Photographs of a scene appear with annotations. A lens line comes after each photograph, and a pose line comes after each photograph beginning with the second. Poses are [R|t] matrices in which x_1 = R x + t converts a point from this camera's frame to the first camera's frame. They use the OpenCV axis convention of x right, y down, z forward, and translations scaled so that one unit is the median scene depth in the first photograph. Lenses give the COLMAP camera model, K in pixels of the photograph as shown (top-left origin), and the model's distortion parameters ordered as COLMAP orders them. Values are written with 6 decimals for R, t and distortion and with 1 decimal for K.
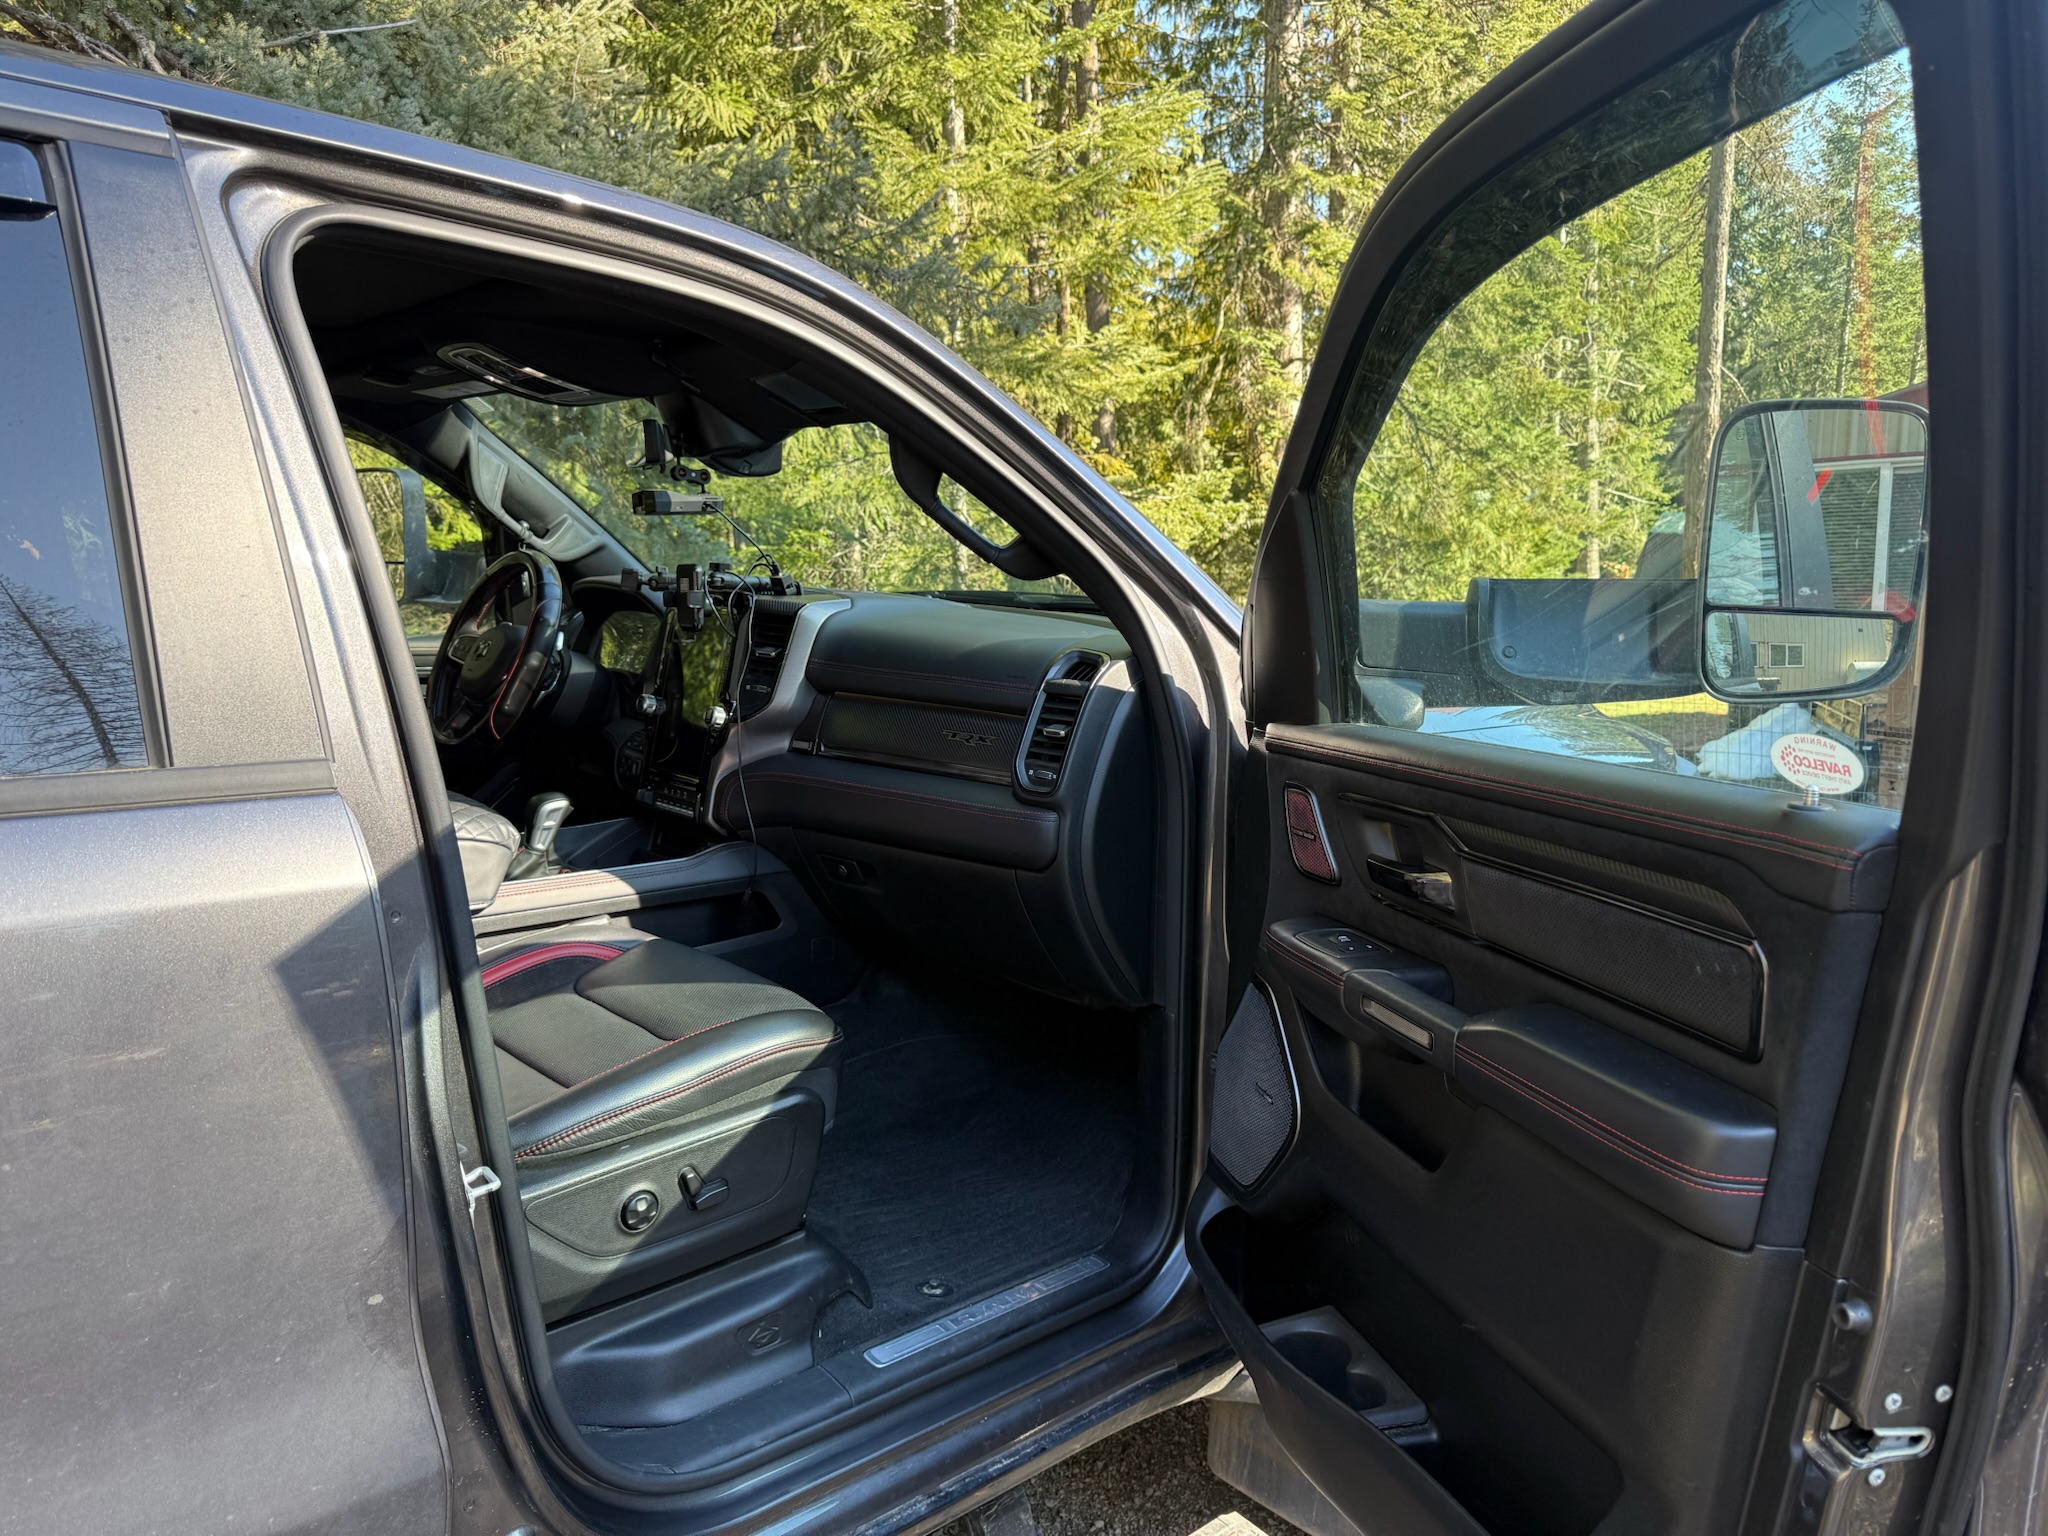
lens RADIAL K [[1436.5, 0, 1033.7], [0, 1436.5, 766.9], [0, 0, 1]] dist [0.039327, -0.039756]
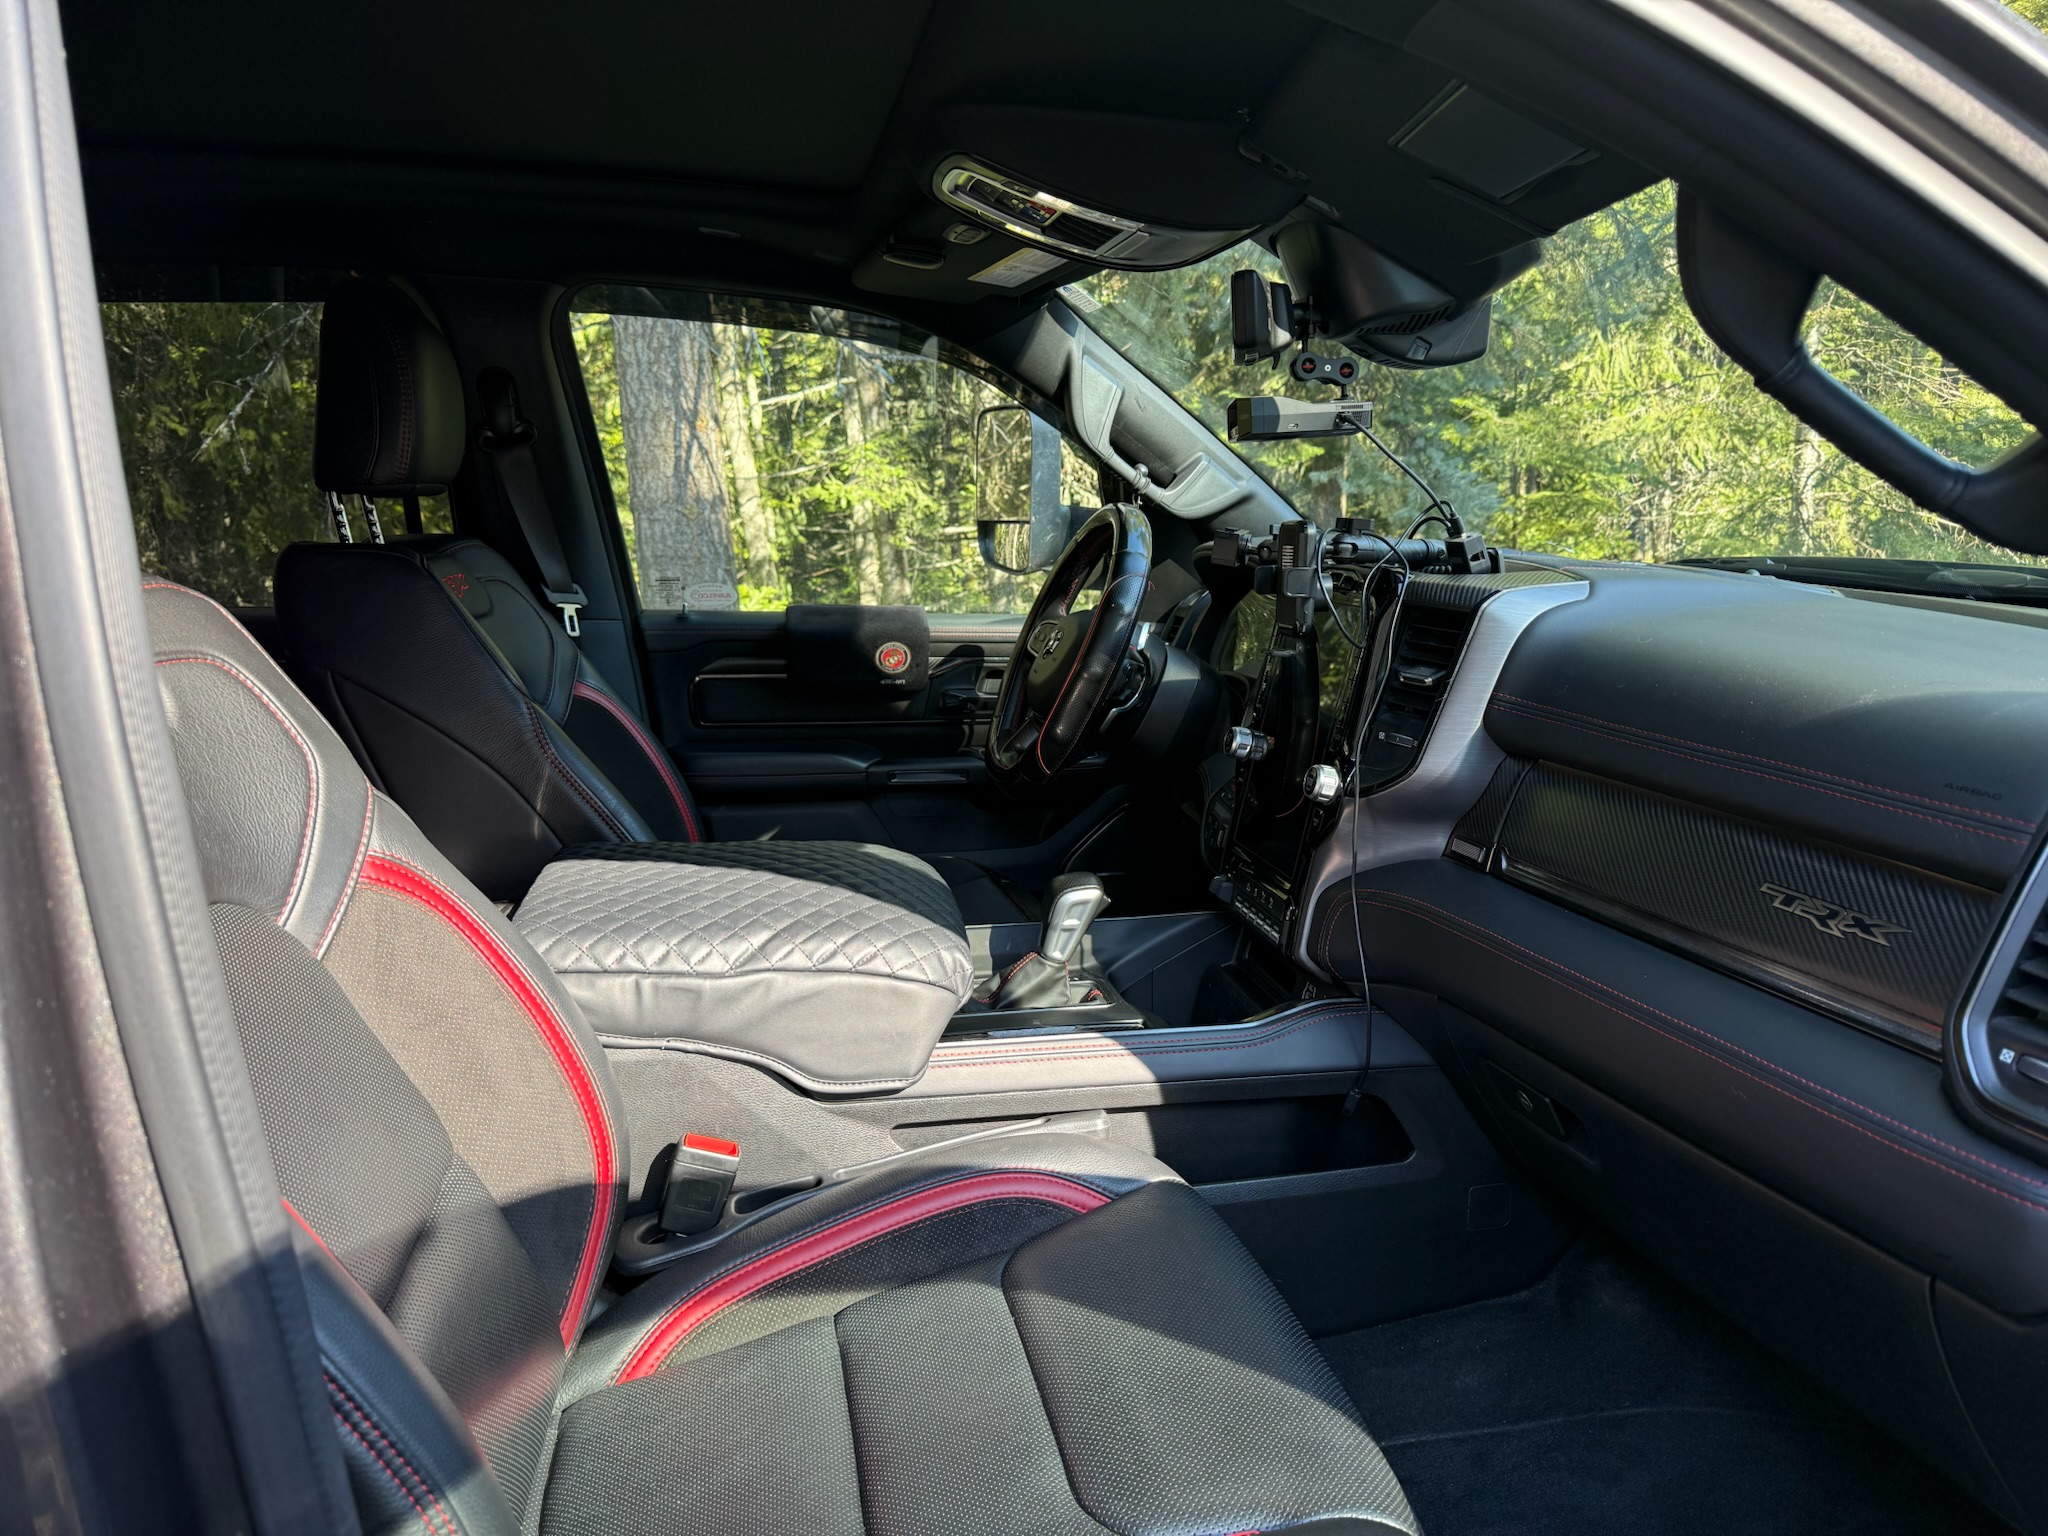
lens RADIAL K [[1422.8, 0, 1050.0], [0, 1422.8, 778.8], [0, 0, 1]] dist [0.127968, -0.175386]
pose [[0.867909, 0.078788, -0.490436, -0.031362], [-0.059028, 0.996703, 0.055658, -0.061494], [0.493204, -0.019357, 0.869698, 0.431947]]
